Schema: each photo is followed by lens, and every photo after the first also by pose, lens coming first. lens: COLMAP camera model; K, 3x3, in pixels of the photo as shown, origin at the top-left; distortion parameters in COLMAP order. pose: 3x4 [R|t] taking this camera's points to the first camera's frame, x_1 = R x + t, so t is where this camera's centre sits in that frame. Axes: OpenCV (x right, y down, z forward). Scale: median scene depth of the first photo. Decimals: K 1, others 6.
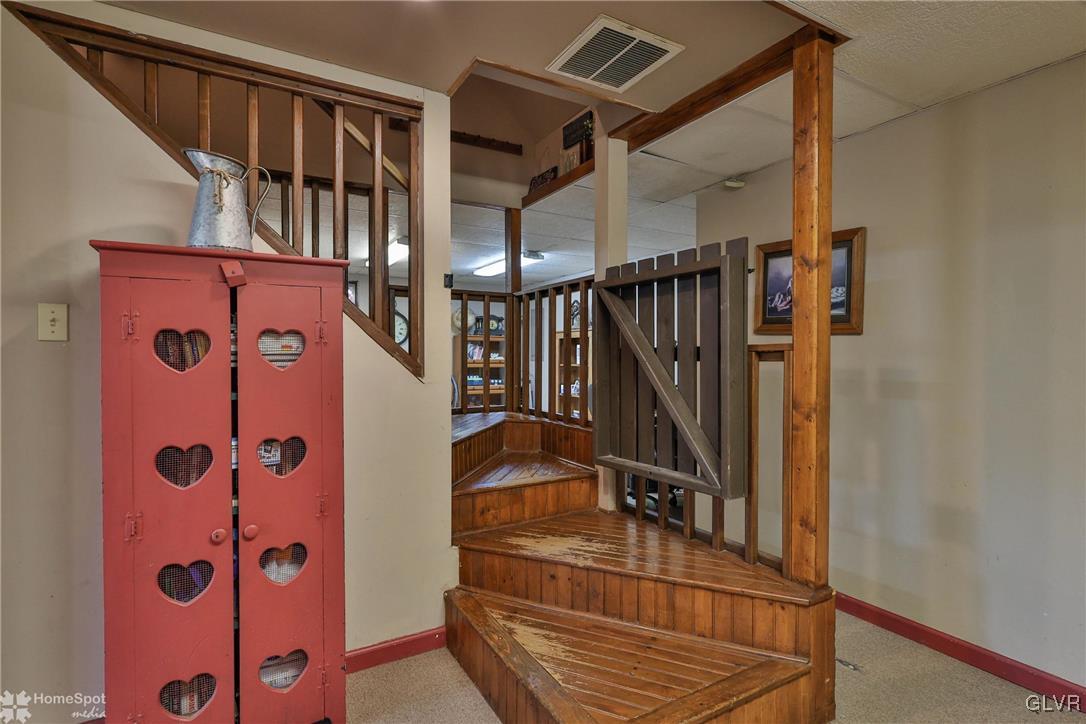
lens RADIAL K [[535.2, 0, 543.0], [0, 535.2, 361.0], [0, 0, 1]] dist [-0.000658, -0.000075]
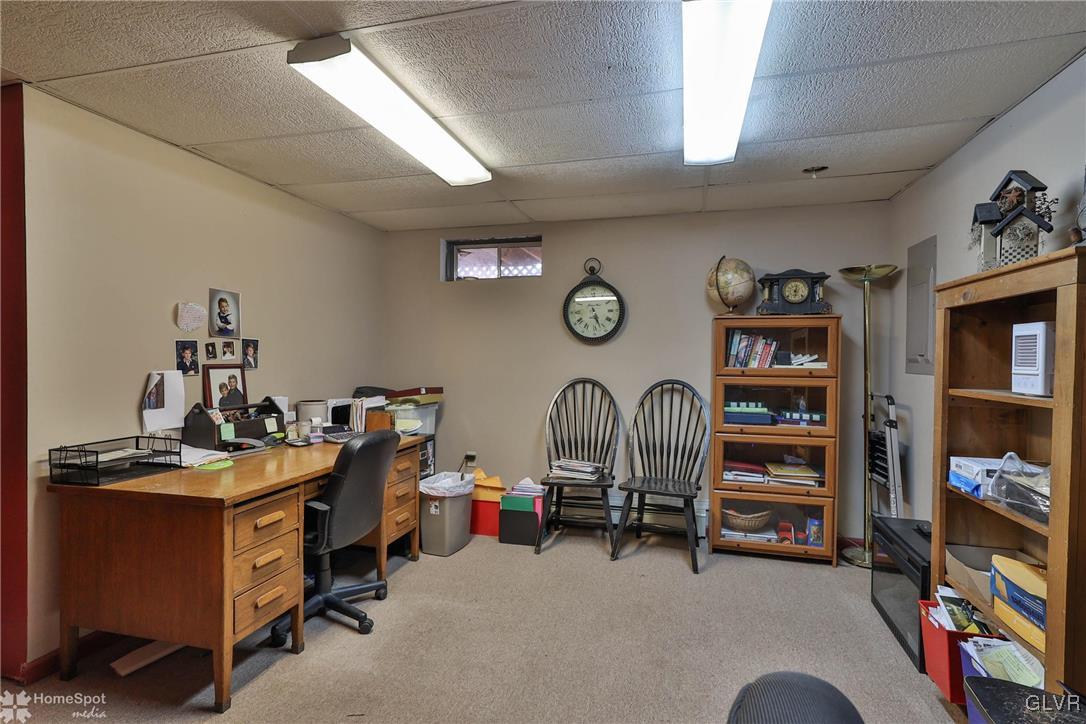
lens RADIAL K [[535.2, 0, 544.2], [0, 535.2, 360.8], [0, 0, 1]] dist [-0.000658, -0.000075]
pose [[0.699182, 0.010766, -0.714862, 0.081722], [-0.009864, 0.999937, 0.005411, -0.009719], [0.714875, 0.003268, 0.699244, 0.537082]]
